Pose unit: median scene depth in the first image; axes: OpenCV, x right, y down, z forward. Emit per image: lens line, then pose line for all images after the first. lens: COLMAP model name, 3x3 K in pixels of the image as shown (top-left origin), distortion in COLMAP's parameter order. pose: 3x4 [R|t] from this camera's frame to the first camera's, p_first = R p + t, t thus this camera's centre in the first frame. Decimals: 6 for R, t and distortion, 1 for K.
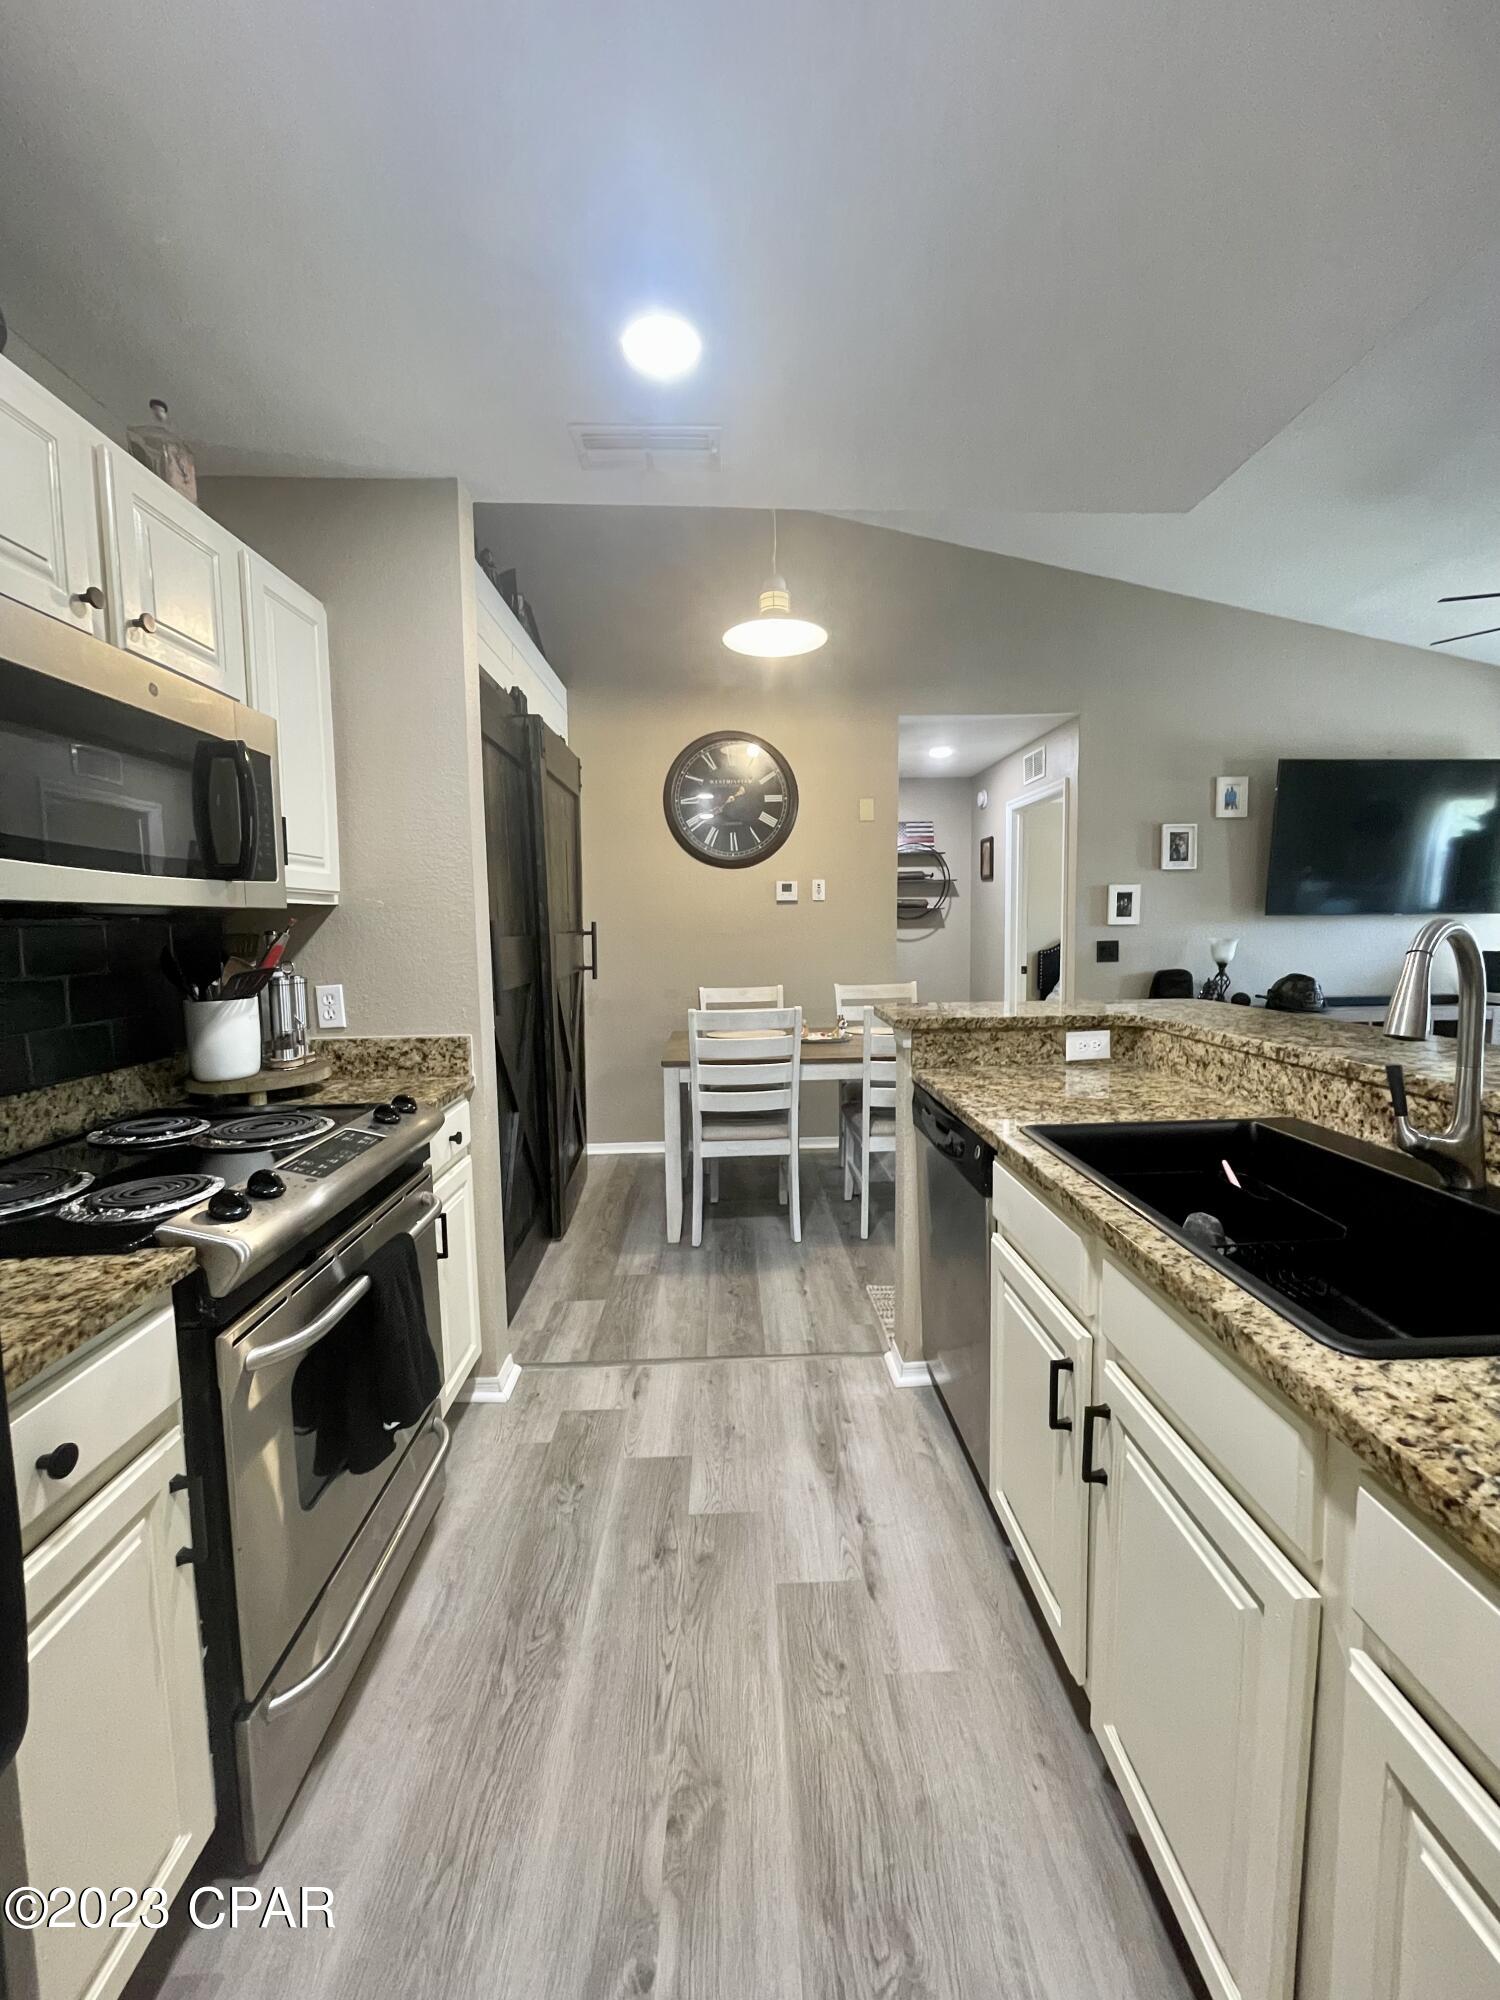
lens RADIAL K [[804.5, 0, 761.2], [0, 804.5, 990.3], [0, 0, 1]] dist [-0.000685, -0.000277]
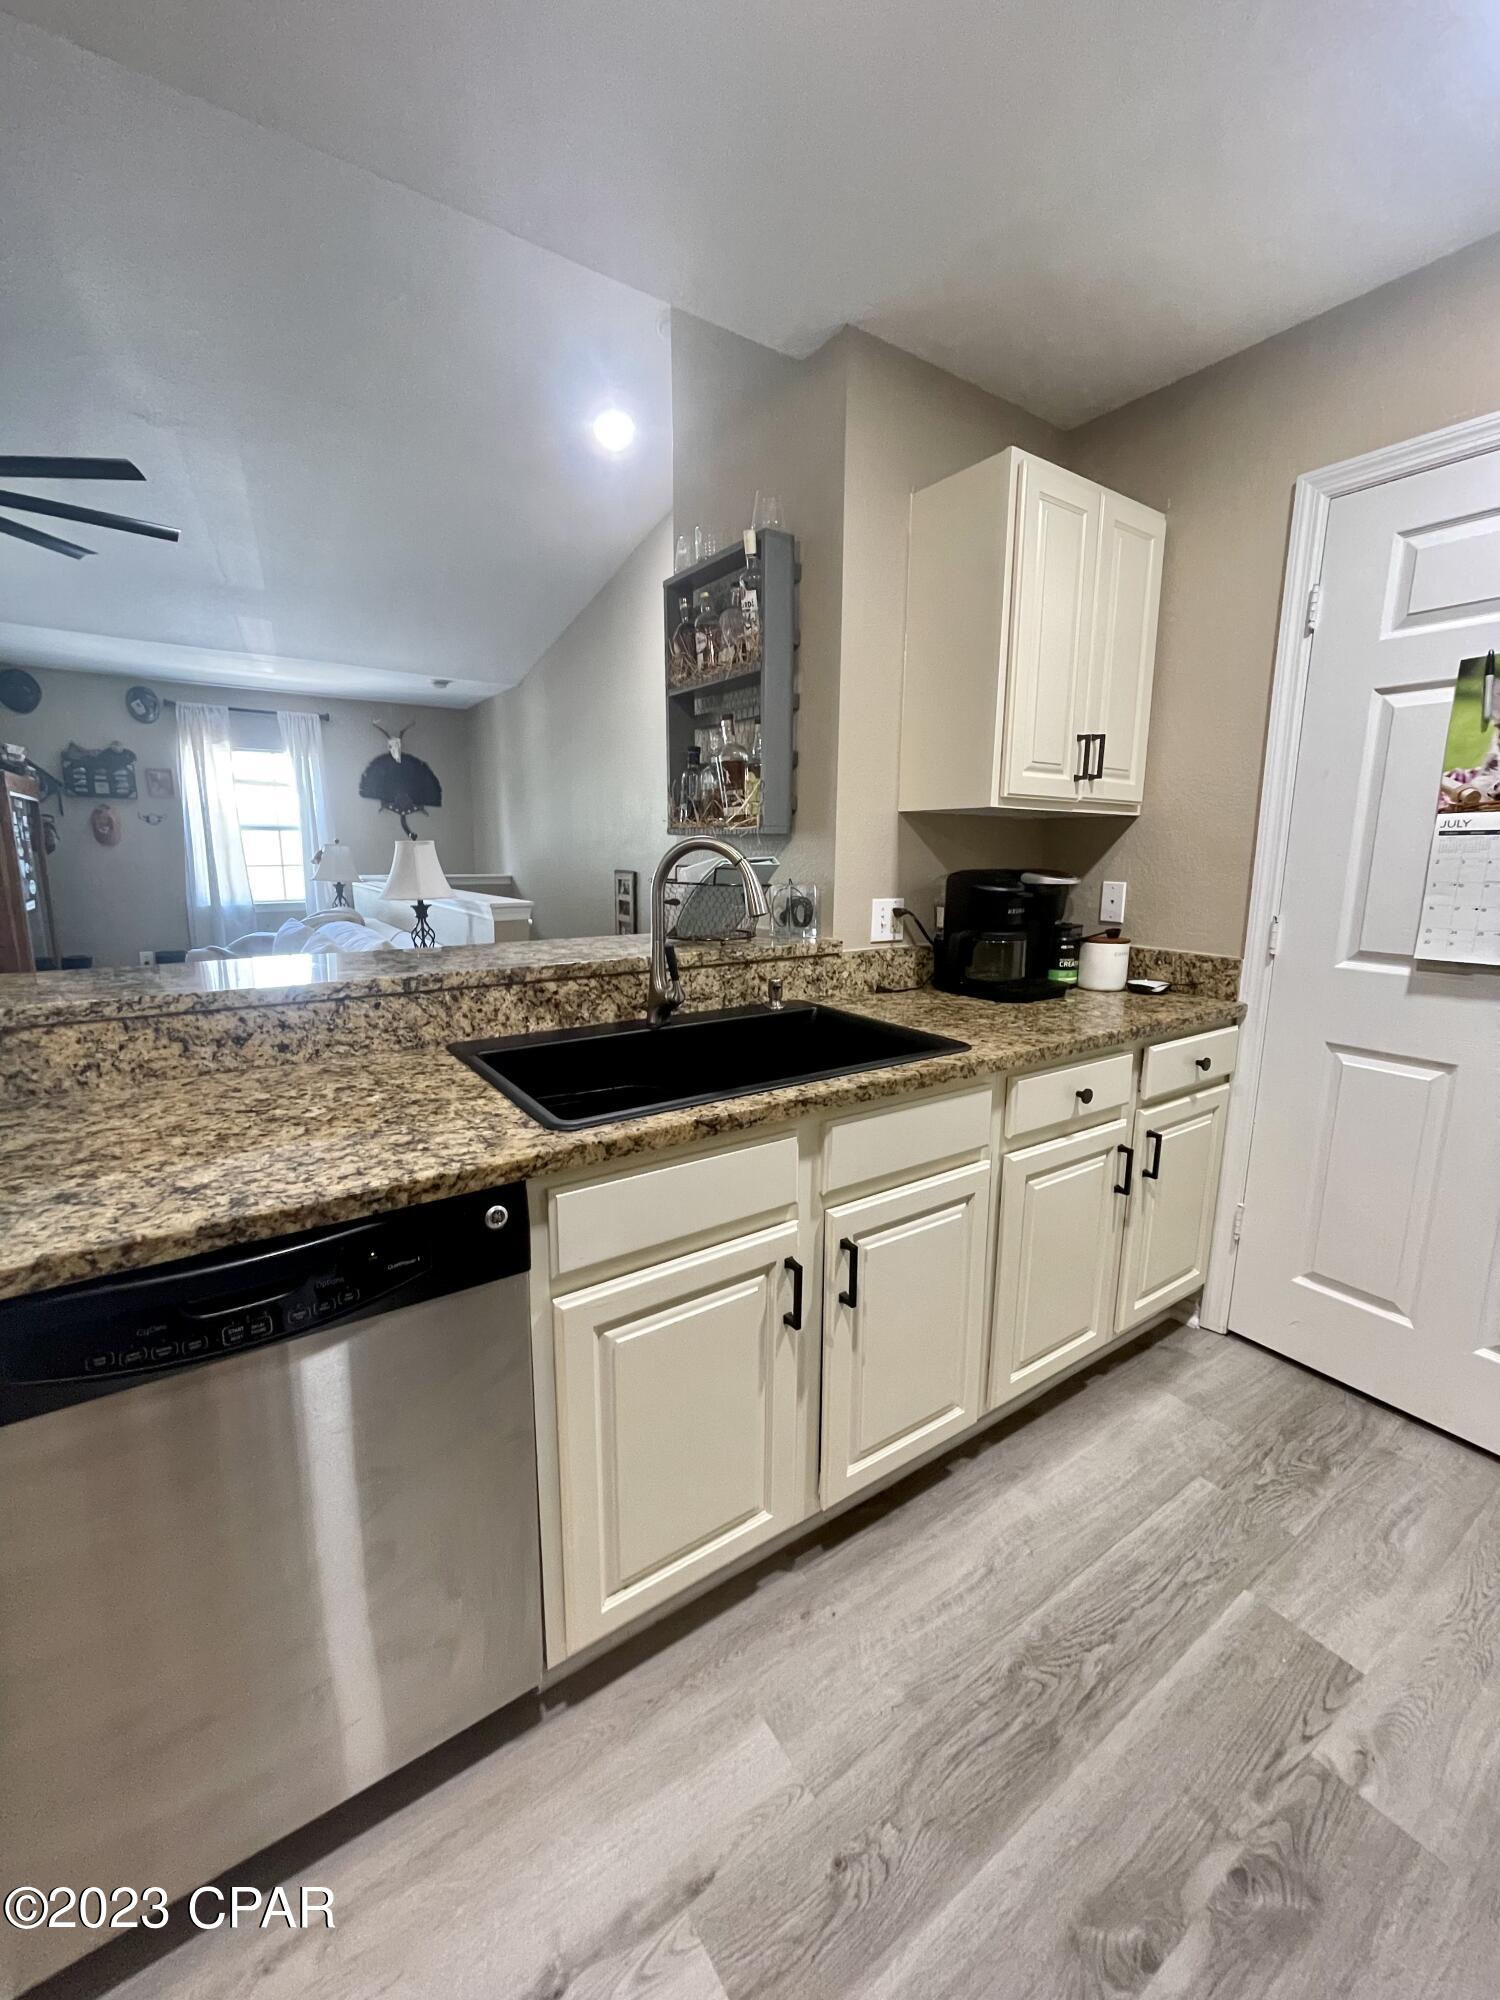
lens RADIAL K [[804.5, 0, 761.2], [0, 804.5, 990.3], [0, 0, 1]] dist [-0.000685, -0.000277]
pose [[-0.540030, -0.137080, 0.830407, -0.229998], [0.068846, 0.976146, 0.205911, -0.053487], [-0.838825, 0.168368, -0.517711, 0.837922]]
